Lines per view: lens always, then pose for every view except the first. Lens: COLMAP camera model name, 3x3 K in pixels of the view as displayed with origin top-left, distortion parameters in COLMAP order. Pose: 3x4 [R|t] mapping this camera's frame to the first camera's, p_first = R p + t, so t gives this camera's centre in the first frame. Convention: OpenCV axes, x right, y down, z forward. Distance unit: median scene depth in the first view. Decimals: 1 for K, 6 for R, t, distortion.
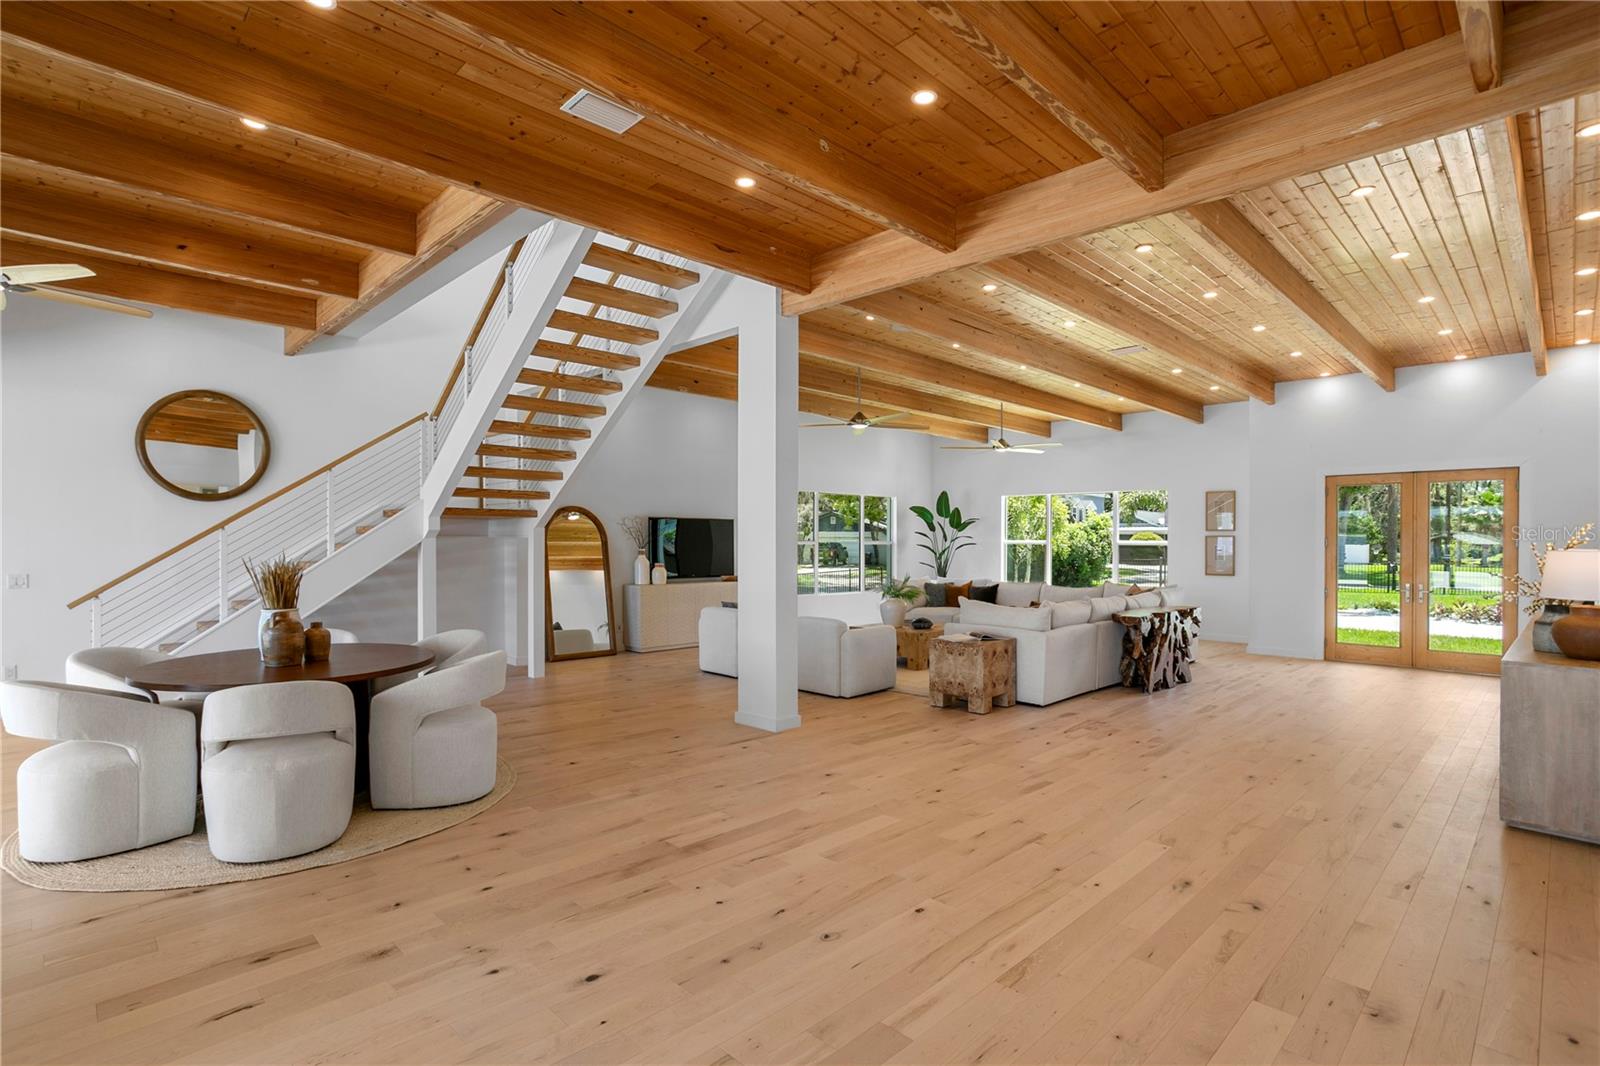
lens RADIAL K [[764.0, 0, 805.5], [0, 764.0, 541.2], [0, 0, 1]] dist [-0.026966, 0.015145]
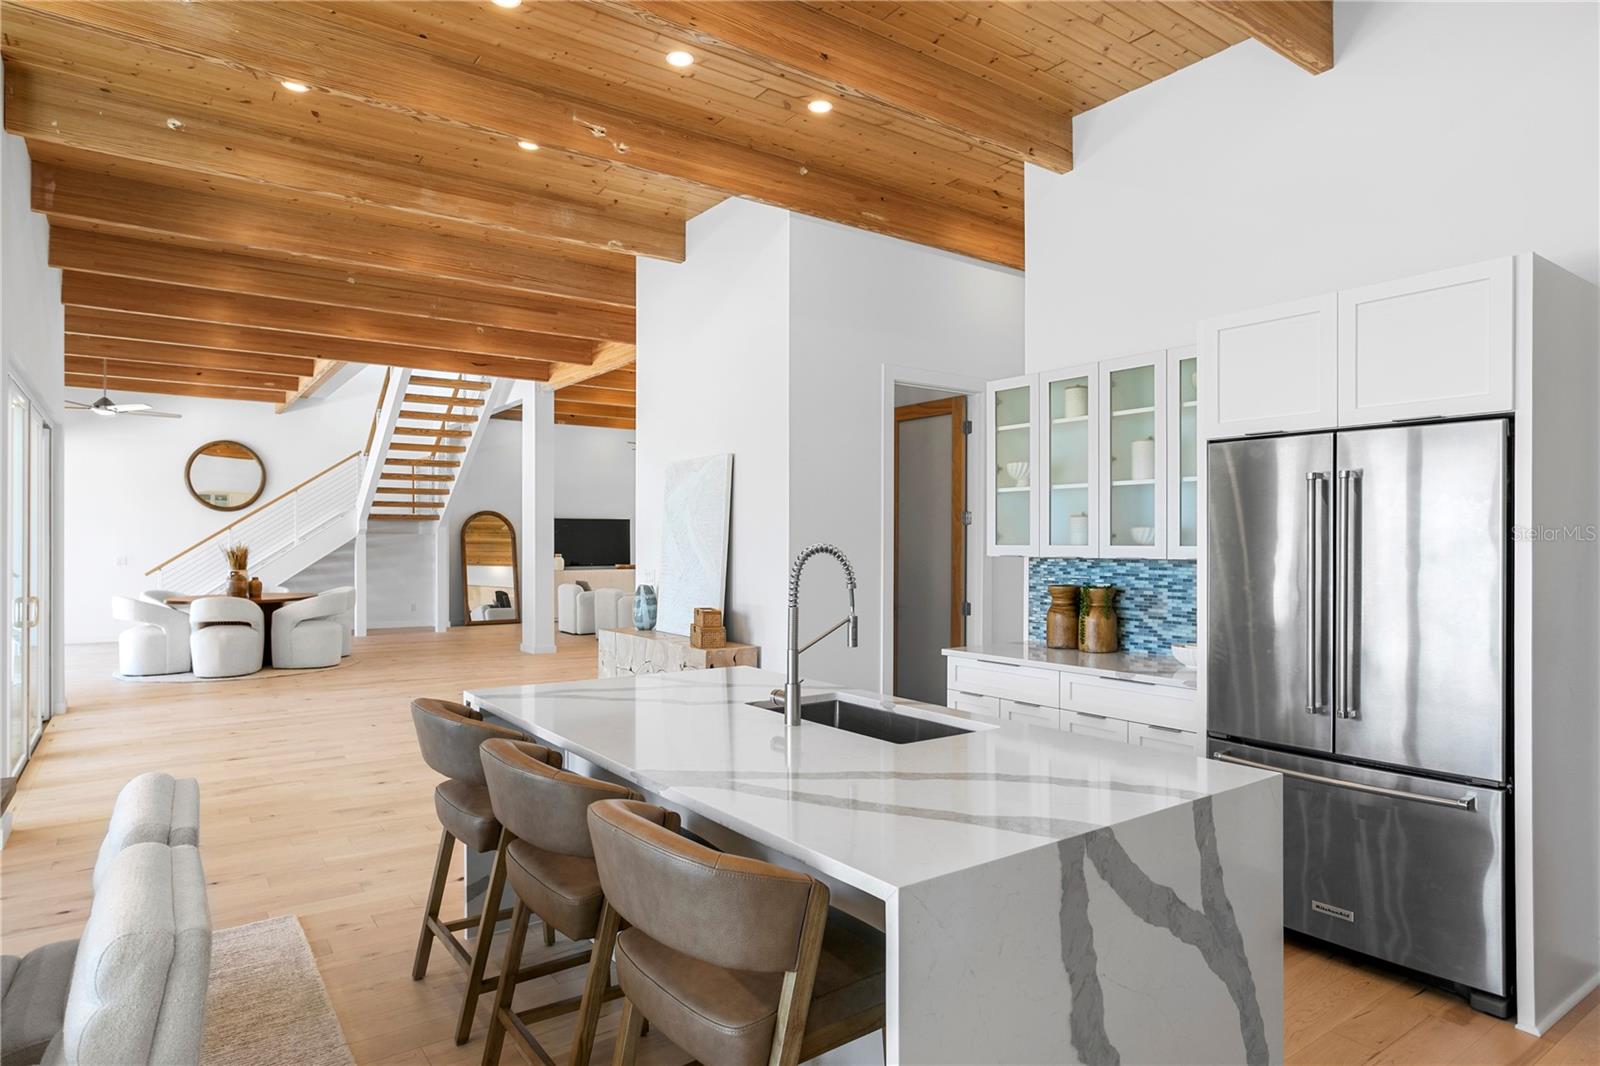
lens RADIAL K [[881.9, 0, 805.3], [0, 881.9, 536.5], [0, 0, 1]] dist [-0.021036, 0.014065]
pose [[0.989130, -0.004342, -0.146977, 0.722423], [0.003754, 0.999984, -0.004278, 0.012224], [0.146993, 0.003680, 0.989131, -0.678022]]
